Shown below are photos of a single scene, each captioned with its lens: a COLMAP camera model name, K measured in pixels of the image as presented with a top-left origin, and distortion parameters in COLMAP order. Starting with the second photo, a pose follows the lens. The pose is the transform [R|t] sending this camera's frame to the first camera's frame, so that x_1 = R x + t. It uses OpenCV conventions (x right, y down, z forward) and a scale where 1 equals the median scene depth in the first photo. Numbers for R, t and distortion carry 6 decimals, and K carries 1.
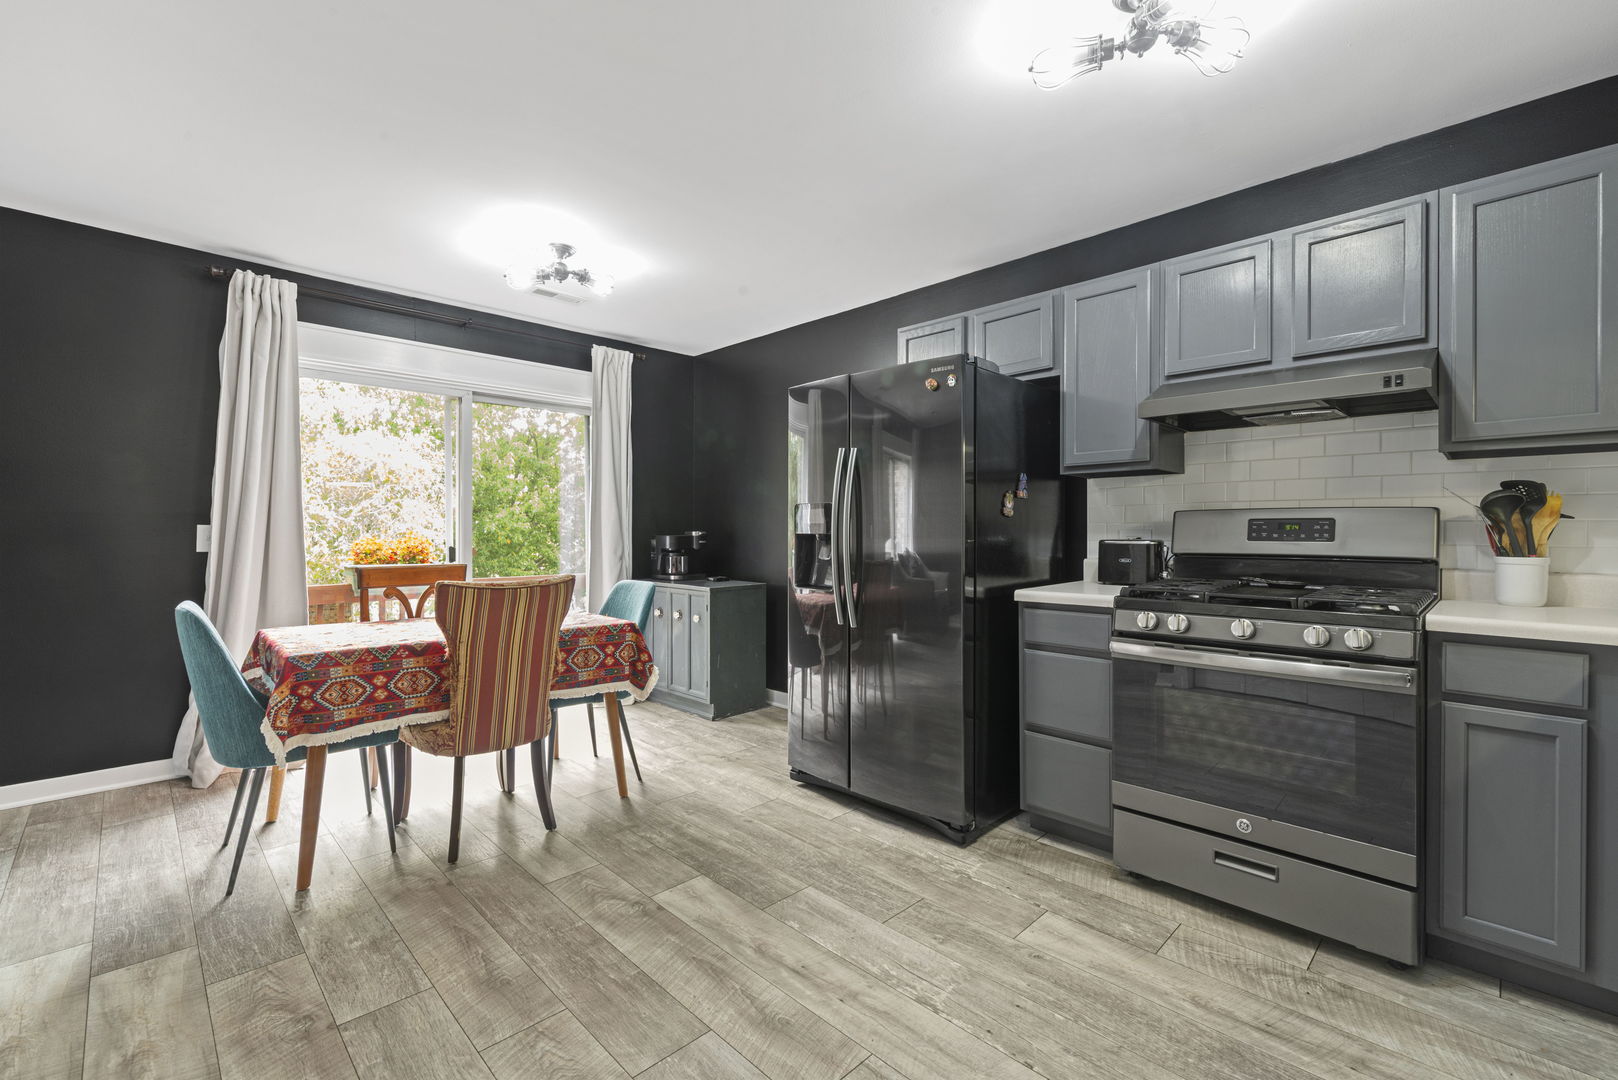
lens RADIAL K [[706.0, 0, 809.0], [0, 706.0, 540.0], [0, 0, 1]] dist [-0.003144, 0.007931]
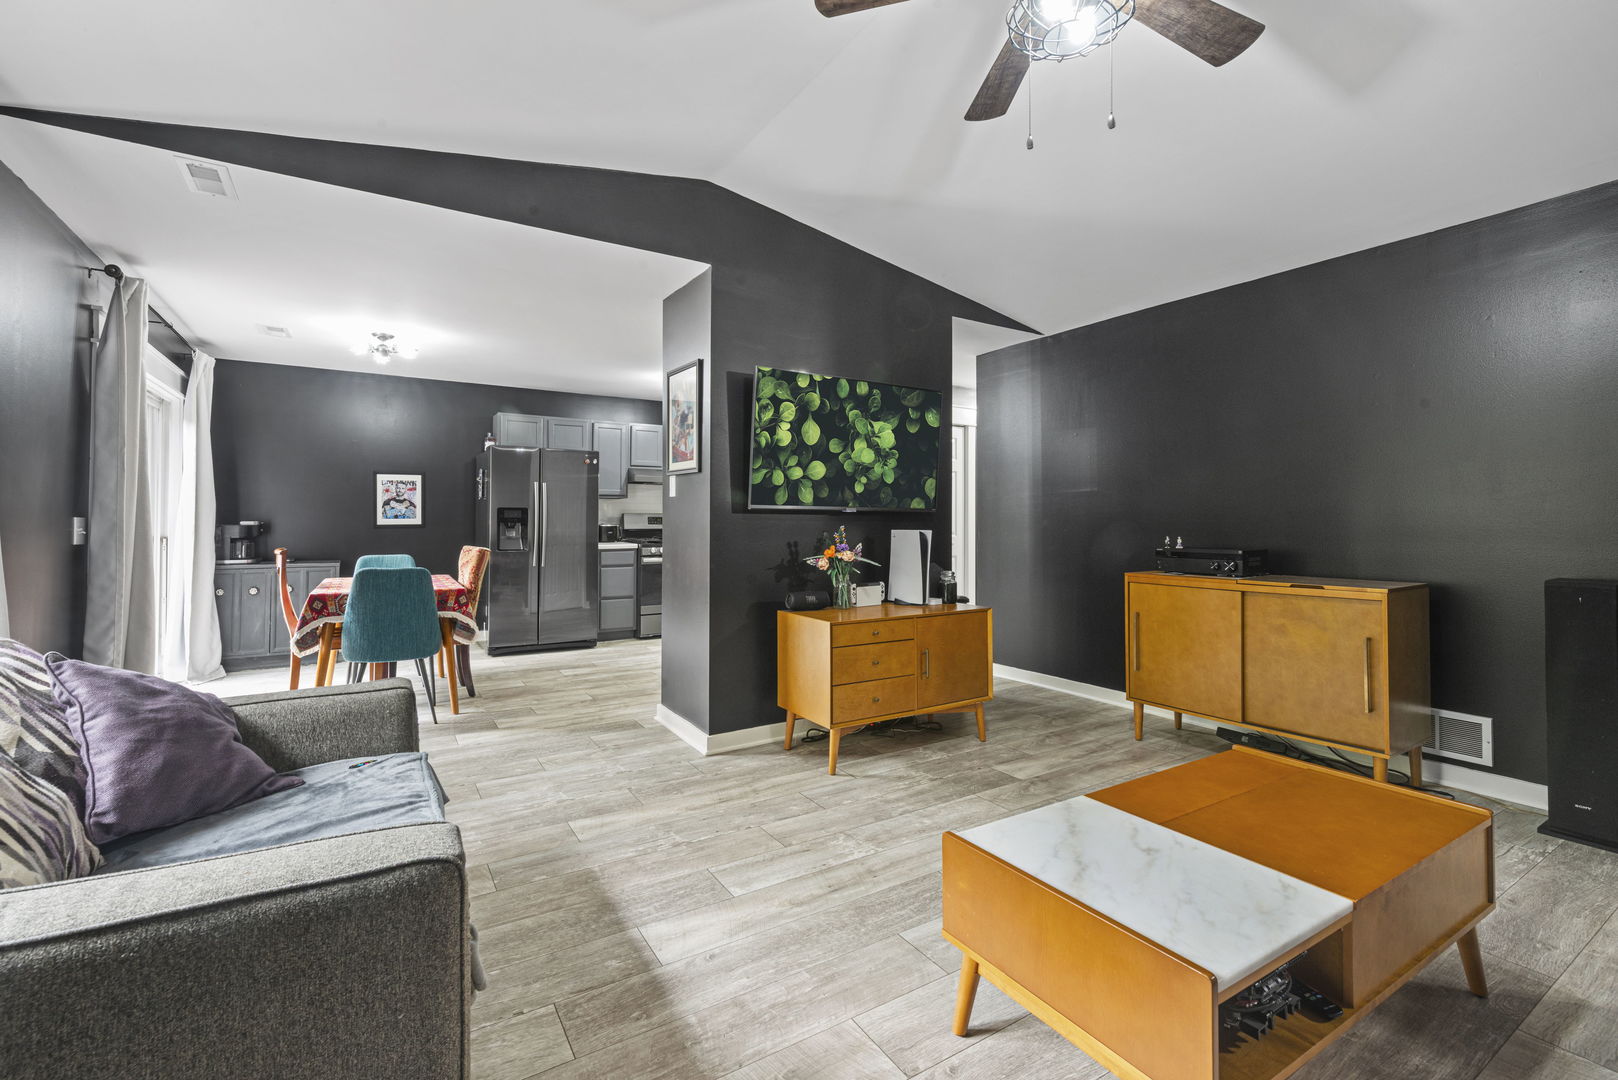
lens RADIAL K [[706.0, 0, 809.0], [0, 706.0, 540.0], [0, 0, 1]] dist [-0.003144, 0.007931]
pose [[0.211508, -0.028210, 0.976969, -2.446238], [0.008511, 0.999599, 0.027021, -0.010782], [-0.977339, 0.002600, 0.211663, -0.320542]]
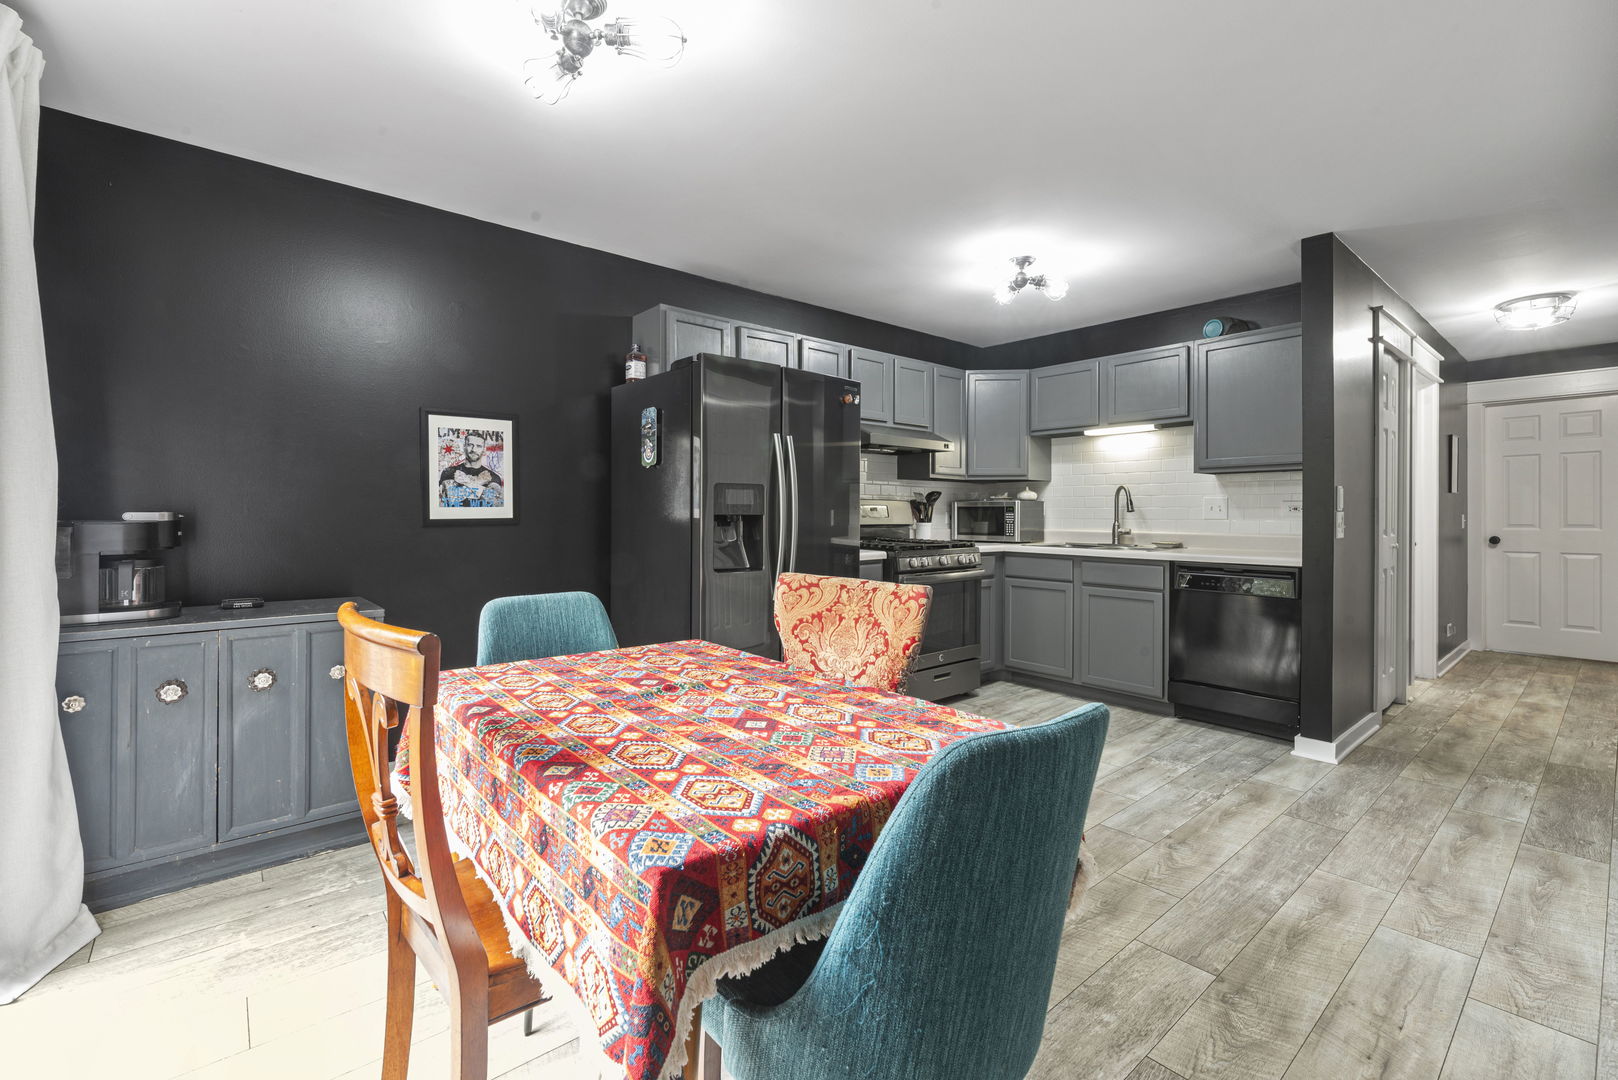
lens RADIAL K [[695.9, 0, 814.4], [0, 695.9, 542.8], [0, 0, 1]] dist [0.000501, 0.000215]
pose [[0.063673, -0.043244, 0.997033, -1.319542], [0.010770, 0.999032, 0.042643, -0.014412], [-0.997913, 0.008023, 0.064077, 1.174640]]
